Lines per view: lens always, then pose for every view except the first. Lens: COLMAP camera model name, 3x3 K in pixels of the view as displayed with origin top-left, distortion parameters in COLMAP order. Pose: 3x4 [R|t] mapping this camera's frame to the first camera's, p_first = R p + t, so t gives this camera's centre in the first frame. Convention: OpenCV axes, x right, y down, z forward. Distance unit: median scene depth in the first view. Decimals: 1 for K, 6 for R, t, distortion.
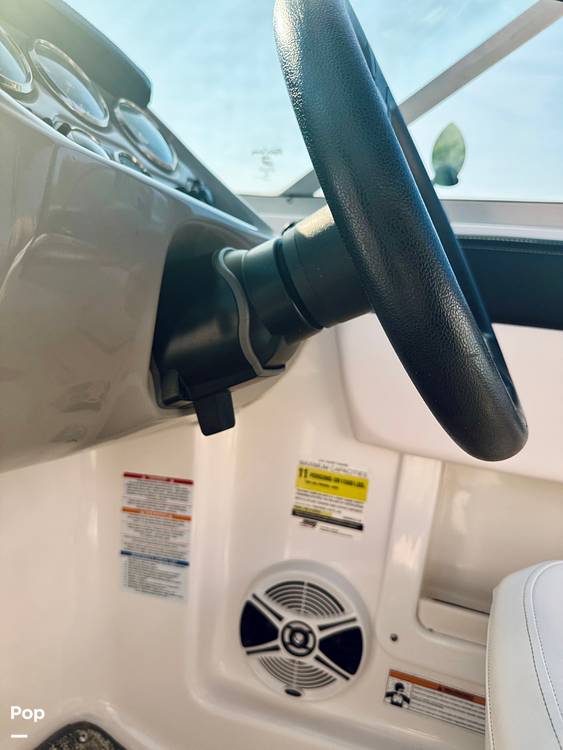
lens RADIAL K [[546.7, 0, 279.6], [0, 546.7, 380.4], [0, 0, 1]] dist [0.006840, -0.023158]
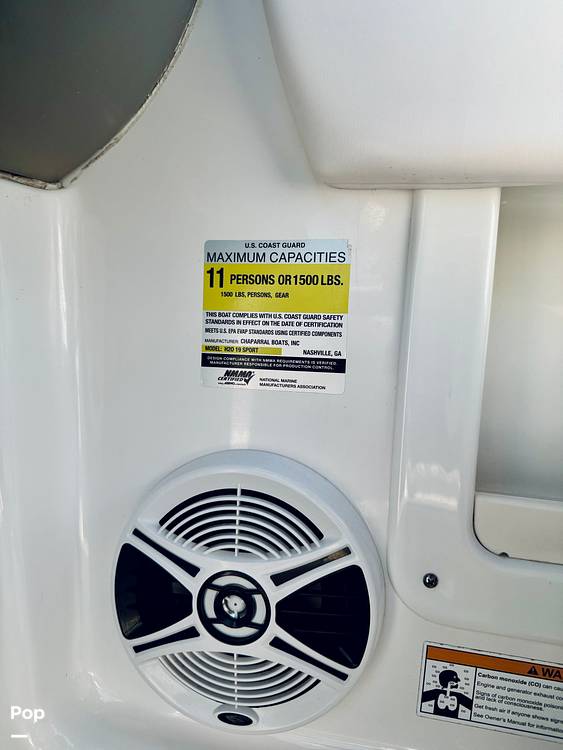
lens RADIAL K [[546.7, 0, 277.3], [0, 546.7, 374.0], [0, 0, 1]] dist [0.006840, -0.023158]
pose [[0.992835, -0.094945, 0.072557, 0.056101], [0.092962, 0.995210, 0.030235, 0.256575], [-0.075080, -0.023273, 0.996906, 0.521411]]
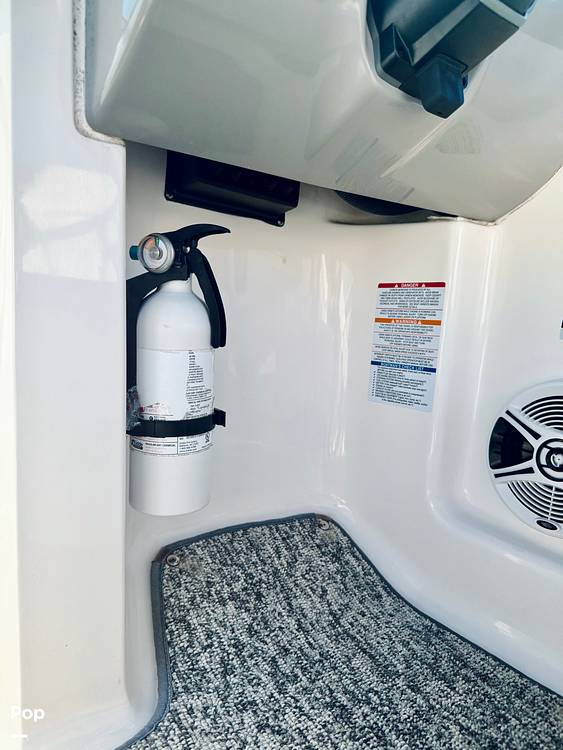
lens RADIAL K [[546.7, 0, 278.8], [0, 546.7, 375.3], [0, 0, 1]] dist [0.006840, -0.023158]
pose [[0.848705, 0.056524, -0.525837, 0.104507], [-0.057302, 0.998247, 0.014819, 0.348858], [0.525752, 0.017554, 0.850457, 0.047397]]
